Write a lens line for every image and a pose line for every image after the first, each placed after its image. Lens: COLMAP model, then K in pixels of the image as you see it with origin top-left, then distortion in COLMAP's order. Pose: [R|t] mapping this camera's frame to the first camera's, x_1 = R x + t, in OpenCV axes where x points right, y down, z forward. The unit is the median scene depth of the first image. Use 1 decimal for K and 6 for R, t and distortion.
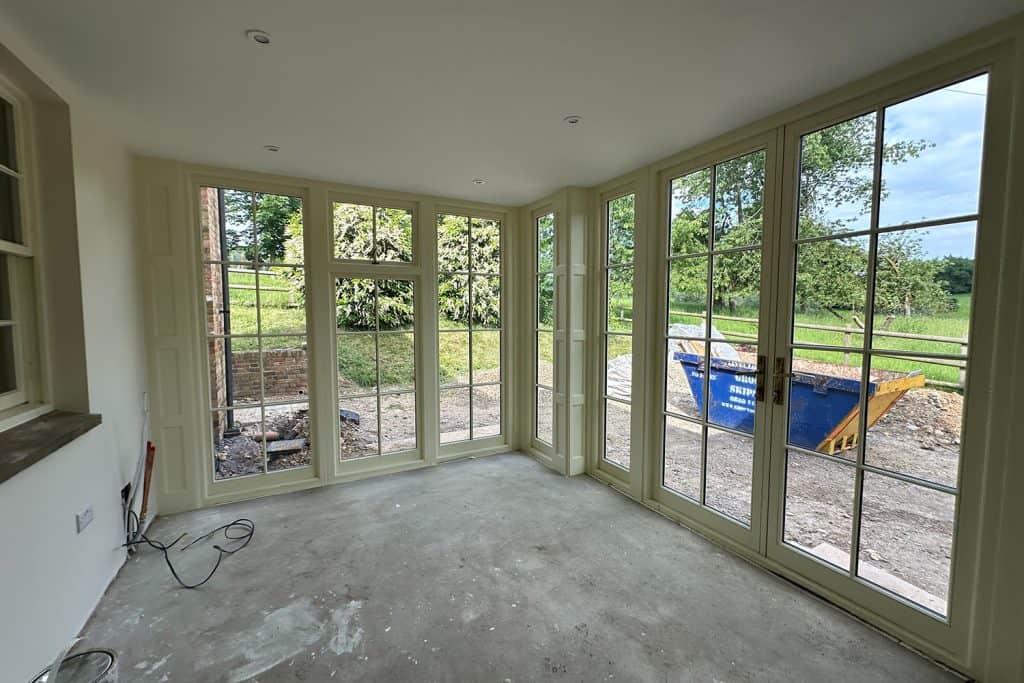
lens RADIAL K [[404.1, 0, 512.0], [0, 404.1, 341.5], [0, 0, 1]] dist [0.000607, 0.000084]
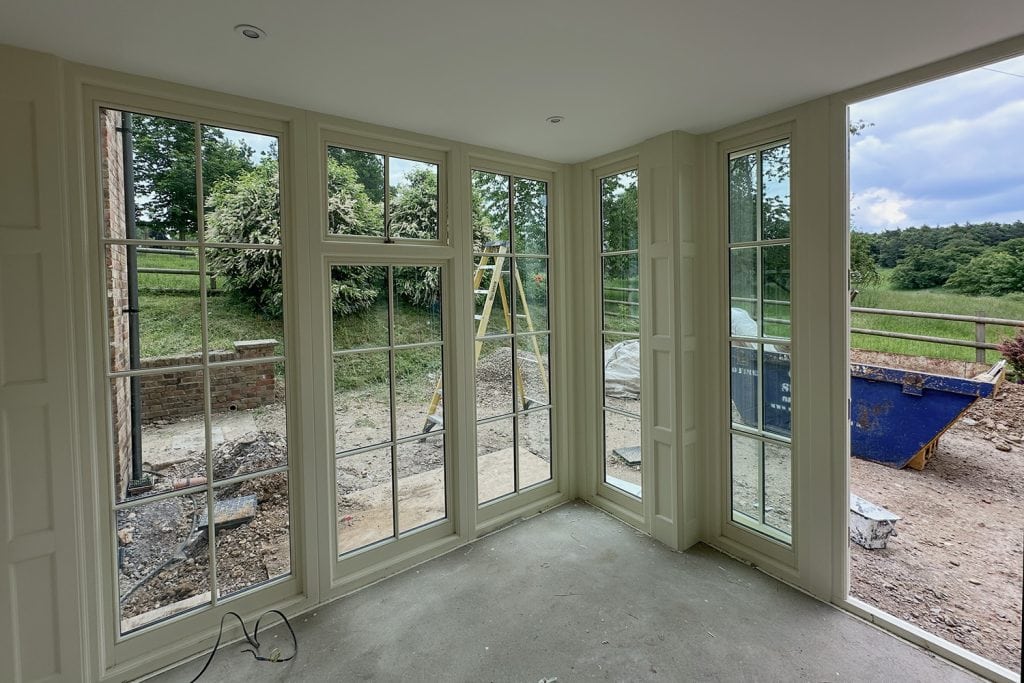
lens RADIAL K [[436.6, 0, 508.0], [0, 436.6, 301.7], [0, 0, 1]] dist [-0.000912, -0.000184]
pose [[0.993966, -0.019878, 0.107873, -0.144928], [0.025083, 0.998575, -0.047114, -0.038692], [-0.106783, 0.049535, 0.993048, 0.181721]]
